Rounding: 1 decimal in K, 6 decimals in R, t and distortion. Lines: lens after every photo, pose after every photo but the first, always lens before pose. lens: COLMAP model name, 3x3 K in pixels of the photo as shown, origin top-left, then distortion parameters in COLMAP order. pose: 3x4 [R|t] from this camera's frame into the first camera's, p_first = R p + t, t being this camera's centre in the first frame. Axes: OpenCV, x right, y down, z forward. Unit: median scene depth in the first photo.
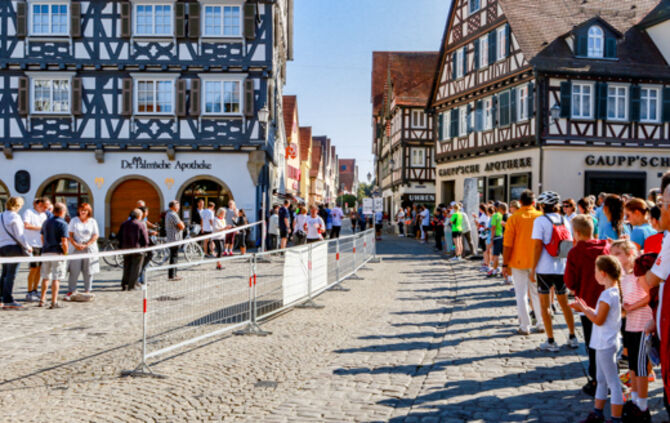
lens RADIAL K [[745.0, 0, 339.0], [0, 745.0, 223.7], [0, 0, 1]] dist [0.004135, 0.014181]
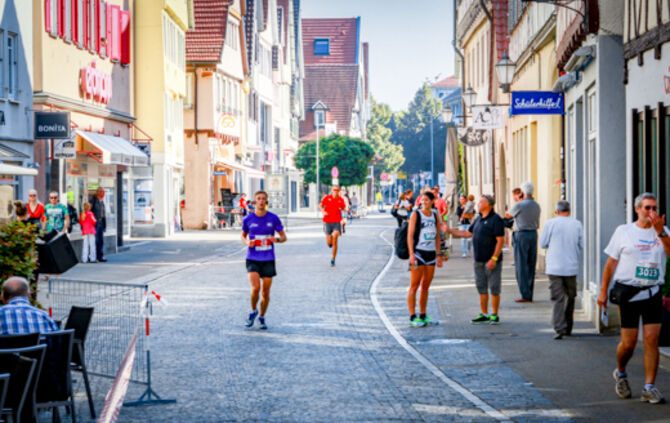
lens RADIAL K [[2049.9, 0, 335.0], [0, 2049.9, 211.5], [0, 0, 1]] dist [-0.019802, 0.841597]
pose [[0.999803, -0.012642, 0.015292, -0.003884], [0.012776, 0.999880, -0.008712, -0.016367], [-0.015180, 0.008906, 0.999845, 0.762314]]
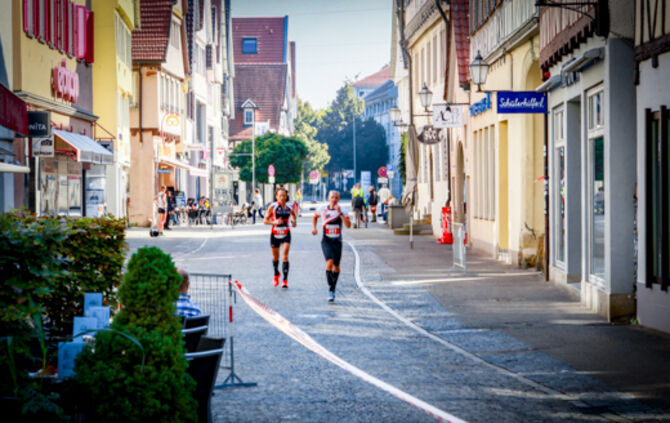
lens RADIAL K [[2049.9, 0, 335.0], [0, 2049.9, 211.5], [0, 0, 1]] dist [-0.019802, 0.841597]
pose [[0.998115, -0.014069, 0.059744, -0.032711], [0.014537, 0.999867, -0.007408, -0.015742], [-0.059632, 0.008262, 0.998186, 0.742742]]
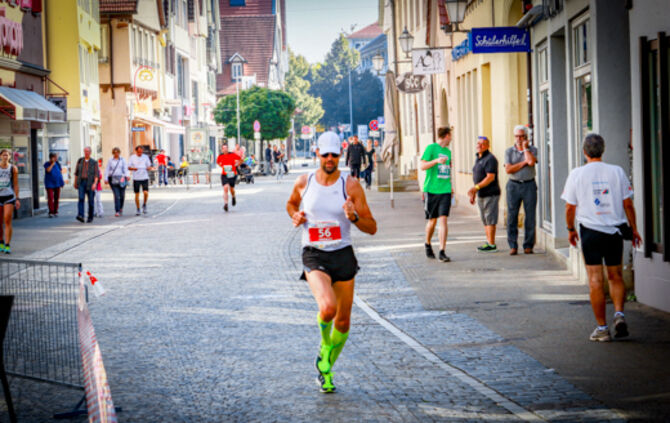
lens RADIAL K [[2049.9, 0, 335.0], [0, 2049.9, 211.5], [0, 0, 1]] dist [-0.019802, 0.841597]
pose [[0.997711, -0.037132, 0.056521, -0.011705], [0.036363, 0.999232, 0.014570, -0.017027], [-0.057019, -0.012482, 0.998295, 0.833586]]
